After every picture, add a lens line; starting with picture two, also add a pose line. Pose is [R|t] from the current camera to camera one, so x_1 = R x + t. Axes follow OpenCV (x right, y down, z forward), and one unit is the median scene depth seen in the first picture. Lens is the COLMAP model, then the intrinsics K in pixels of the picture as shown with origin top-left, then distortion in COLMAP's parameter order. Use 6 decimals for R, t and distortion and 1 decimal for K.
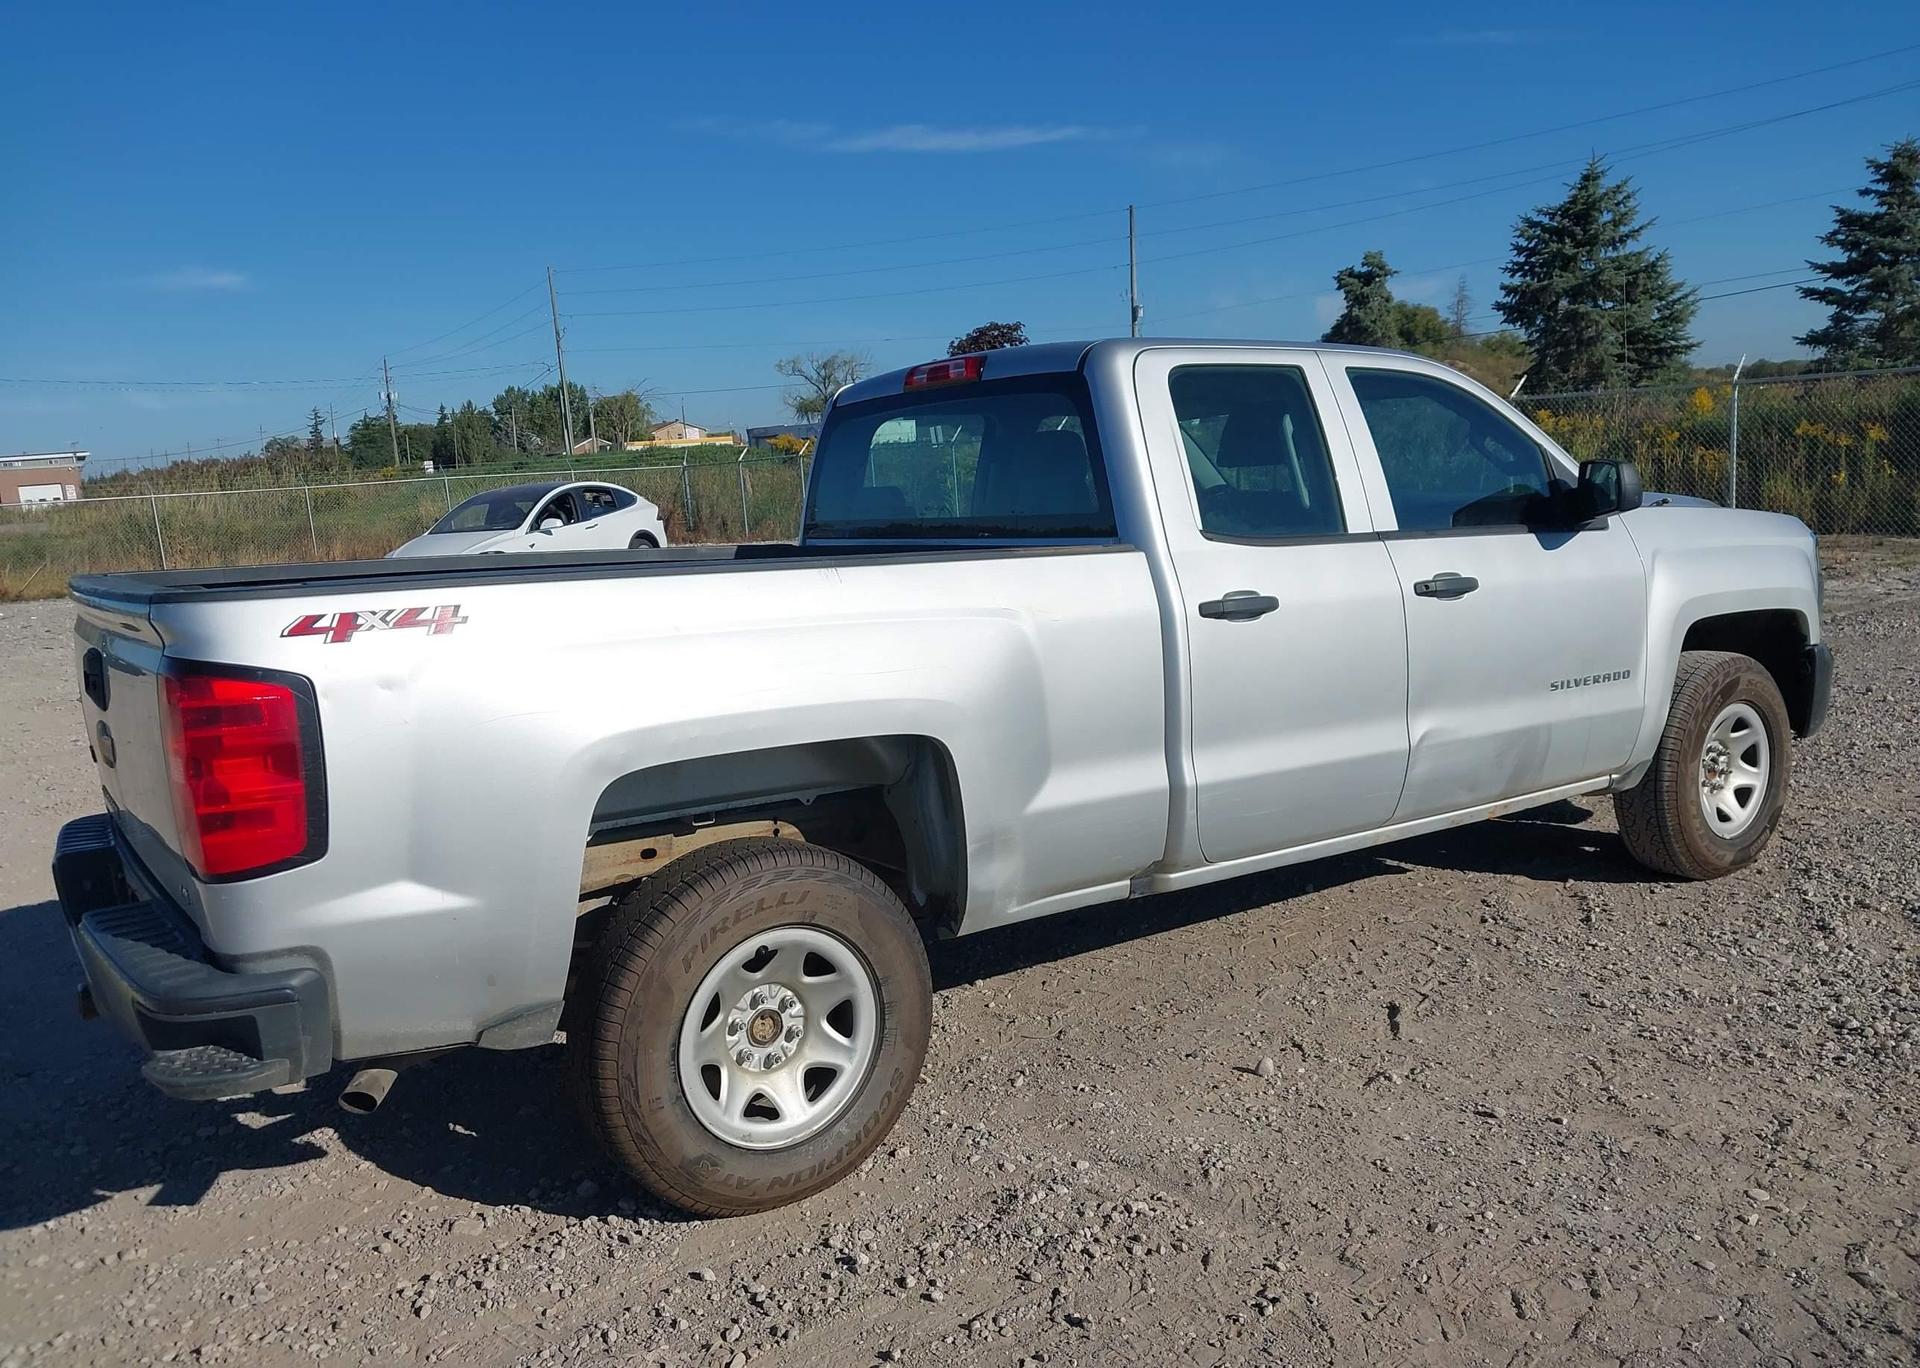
lens RADIAL K [[1549.1, 0, 960.0], [0, 1549.1, 684.0], [0, 0, 1]] dist [0.006633, -0.009052]
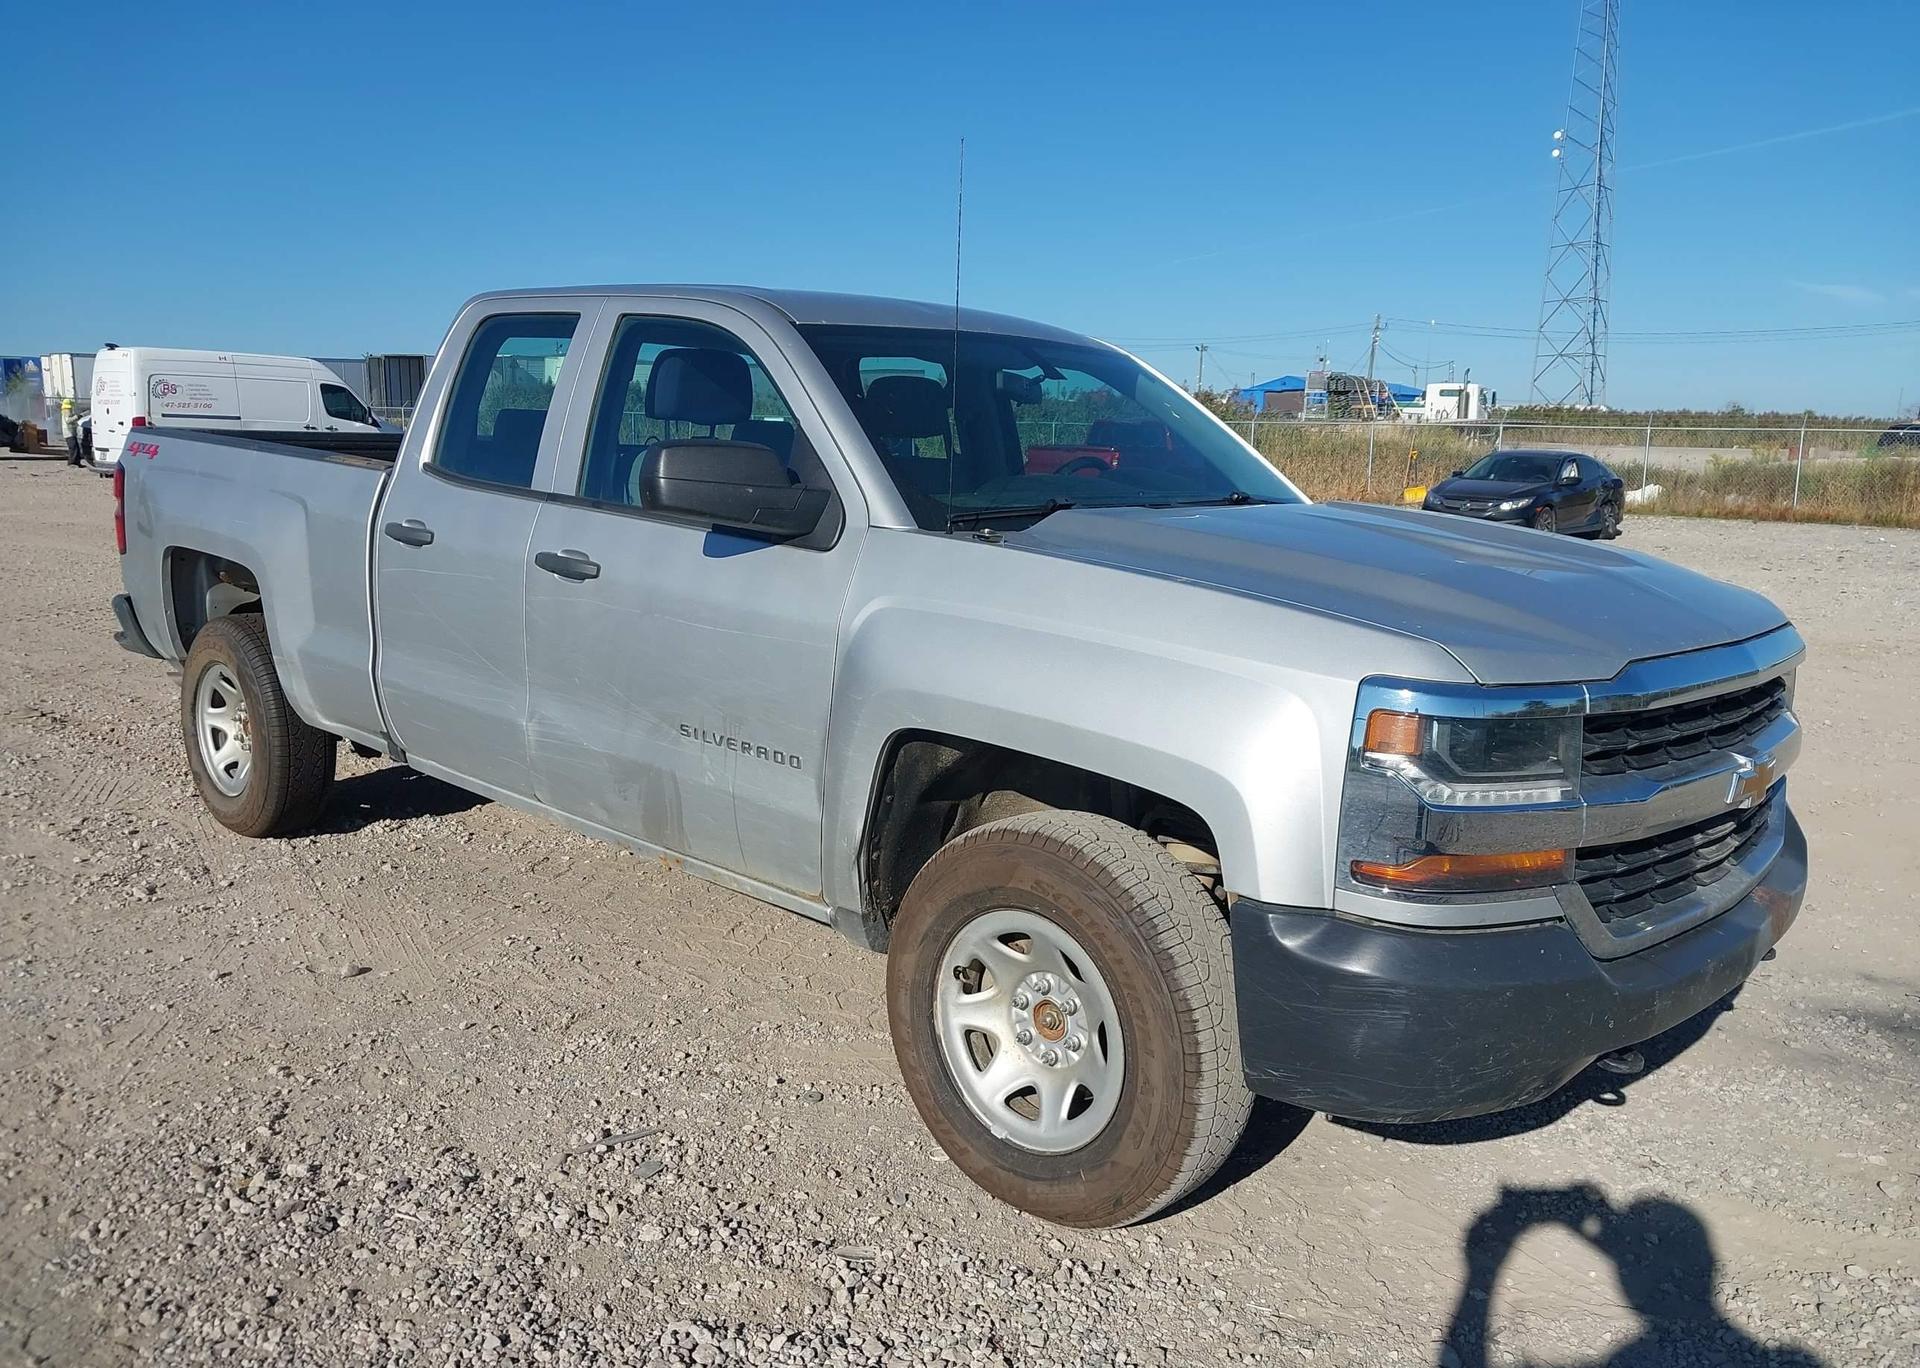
lens RADIAL K [[1543.0, 0, 963.3], [0, 1543.0, 678.2], [0, 0, 1]] dist [0.011971, -0.013260]
pose [[0.199240, 0.219799, -0.954983, 1.211917], [-0.171628, 0.967285, 0.186823, -0.202837], [0.964804, 0.126679, 0.230446, 1.020109]]
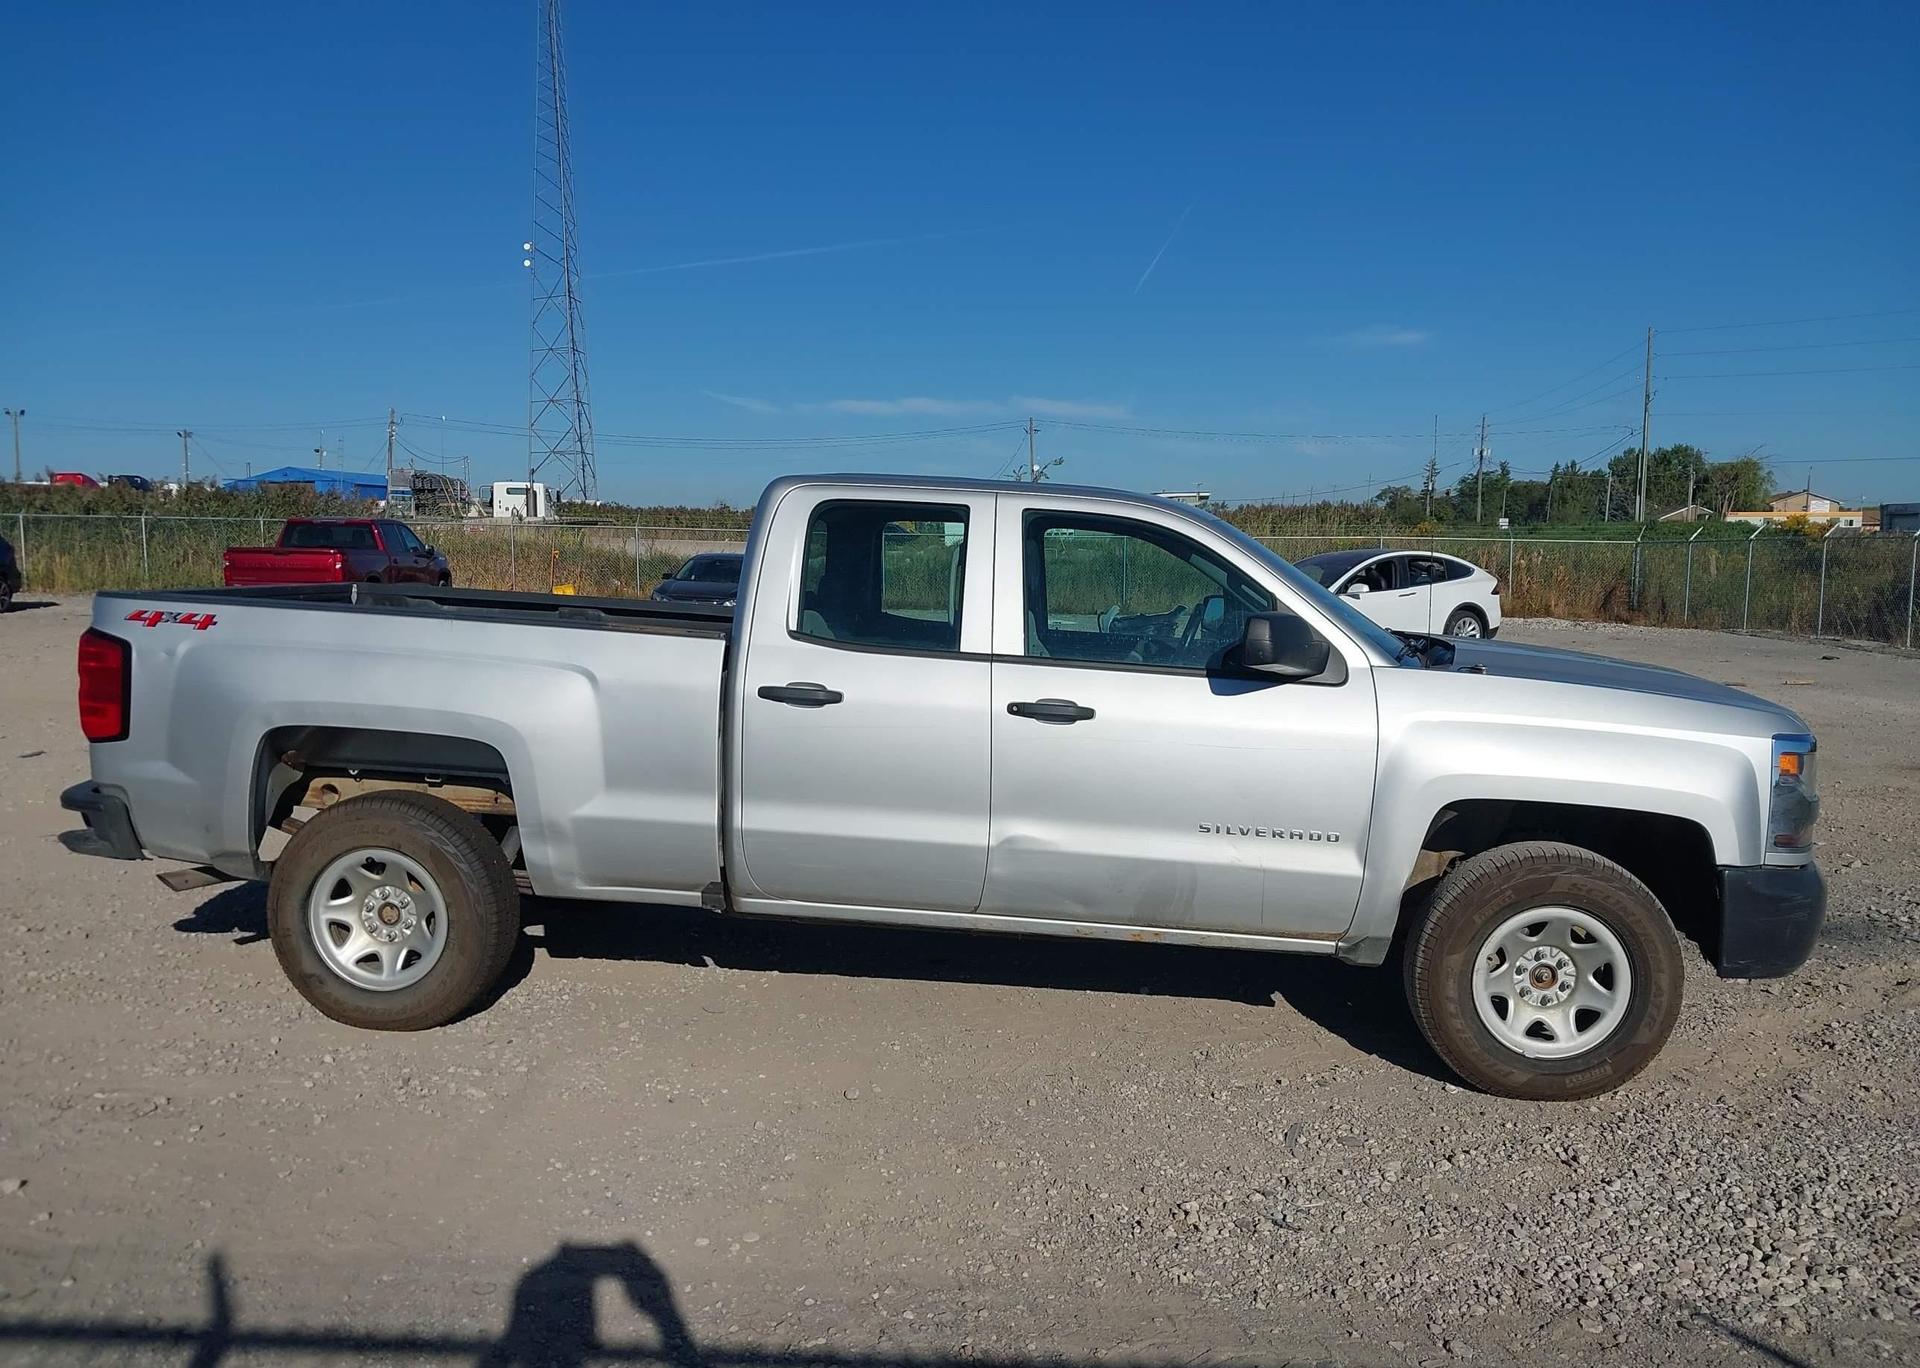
lens RADIAL K [[1539.4, 0, 960.0], [0, 1539.4, 684.0], [0, 0, 1]] dist [0.007370, -0.003297]
pose [[0.753953, 0.135994, -0.642697, 0.954571], [-0.156815, 0.987313, 0.024953, -0.097891], [0.637937, 0.081971, 0.765714, 0.125455]]
